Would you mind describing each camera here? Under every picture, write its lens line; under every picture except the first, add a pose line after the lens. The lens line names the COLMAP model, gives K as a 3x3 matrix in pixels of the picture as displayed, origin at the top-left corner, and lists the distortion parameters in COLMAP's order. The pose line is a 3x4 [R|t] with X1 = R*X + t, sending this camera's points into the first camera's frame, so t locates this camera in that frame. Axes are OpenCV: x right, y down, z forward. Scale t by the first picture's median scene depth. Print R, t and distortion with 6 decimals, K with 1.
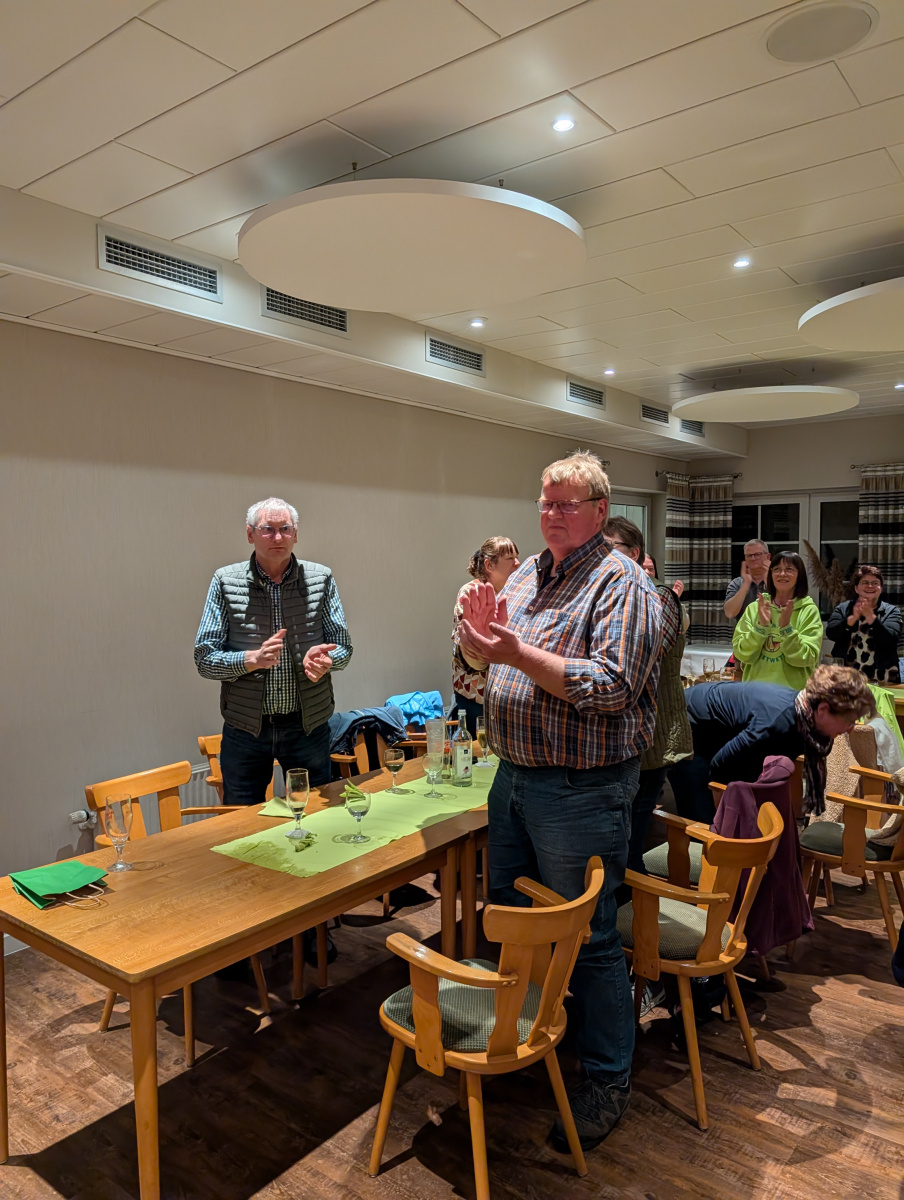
lens RADIAL K [[871.3, 0, 452.0], [0, 871.3, 600.0], [0, 0, 1]] dist [0.040338, -0.024493]
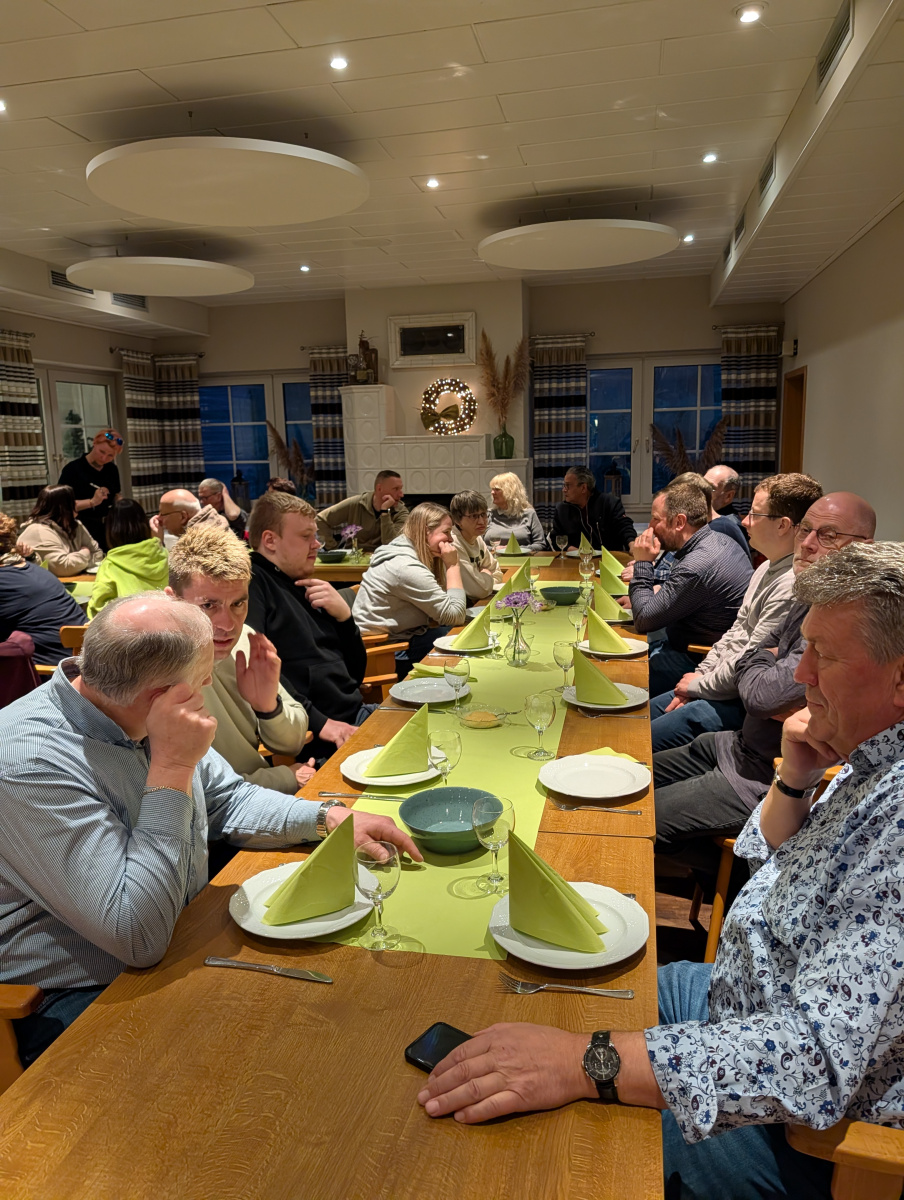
lens RADIAL K [[873.4, 0, 433.7], [0, 873.4, 596.3], [0, 0, 1]] dist [0.020886, -0.004229]
pose [[0.909887, -0.091330, 0.404678, 0.140903], [0.041771, 0.990678, 0.129663, 0.011303], [-0.412747, -0.101075, 0.905220, -0.034155]]
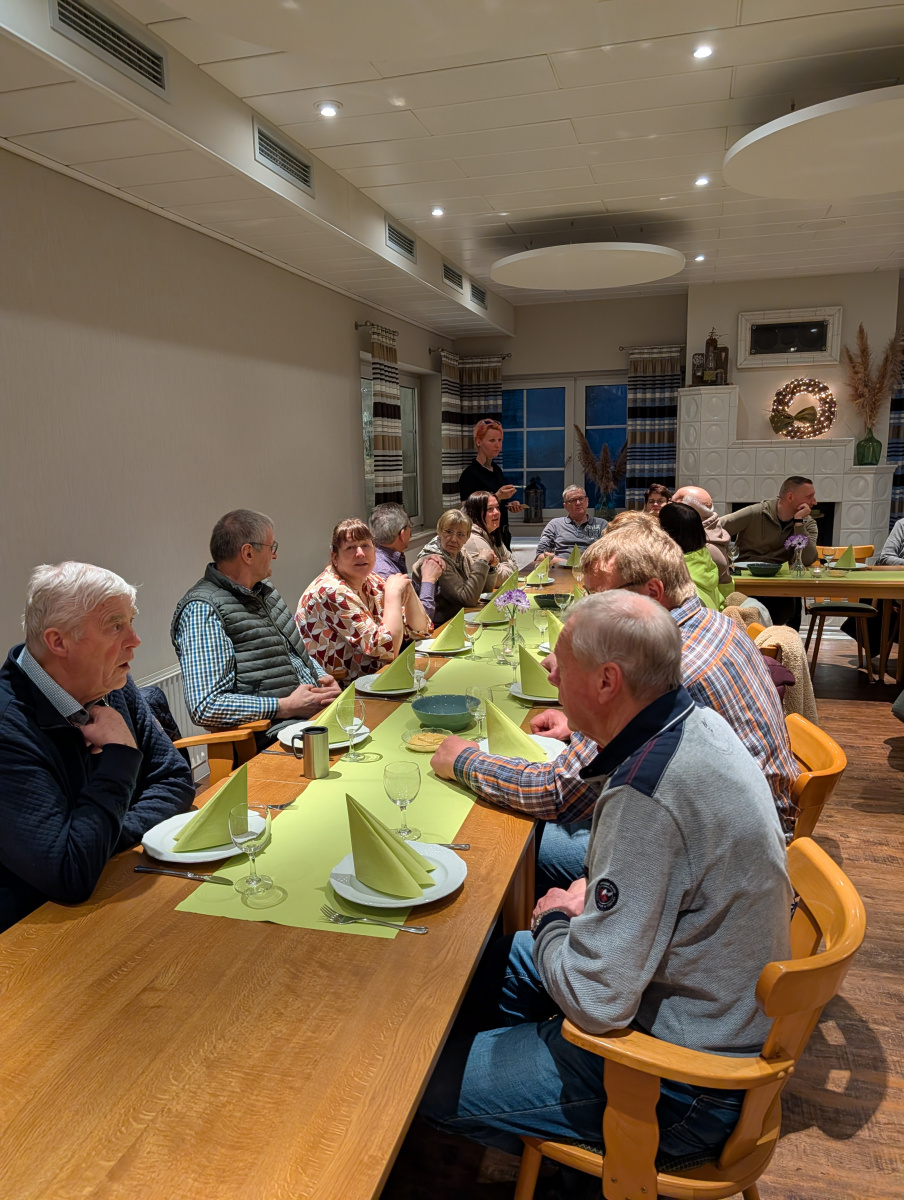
lens RADIAL K [[871.3, 0, 452.0], [0, 871.3, 600.0], [0, 0, 1]] dist [0.040338, -0.024493]
pose [[0.927609, -0.078380, 0.365238, -0.094882], [0.036926, 0.992191, 0.119139, 0.004195], [-0.371724, -0.097028, 0.923259, 0.126539]]
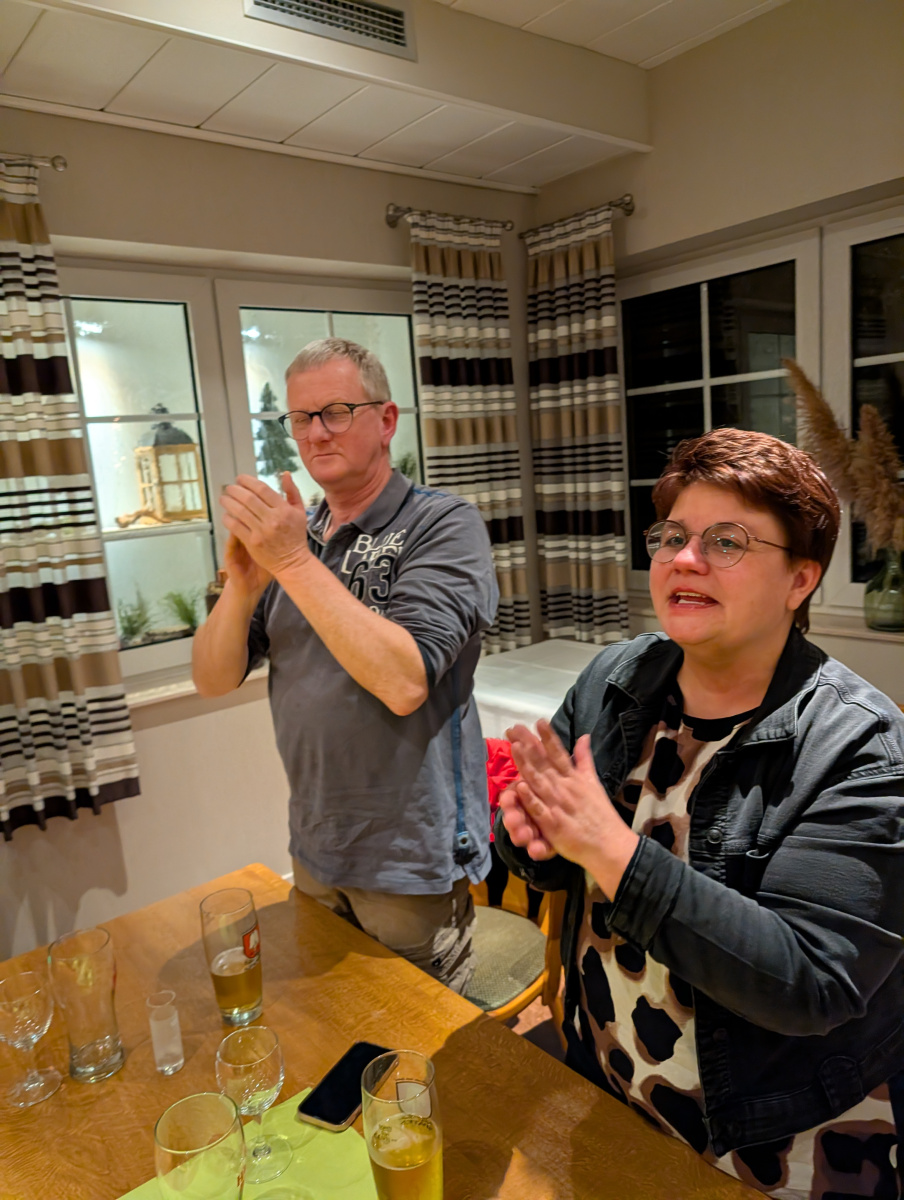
lens RADIAL K [[871.3, 0, 452.0], [0, 871.3, 600.0], [0, 0, 1]] dist [0.040338, -0.024493]
pose [[0.975057, -0.034676, -0.219229, 0.334621], [0.062317, 0.990761, 0.120454, -0.023309], [0.213027, -0.131111, 0.968209, 0.602069]]
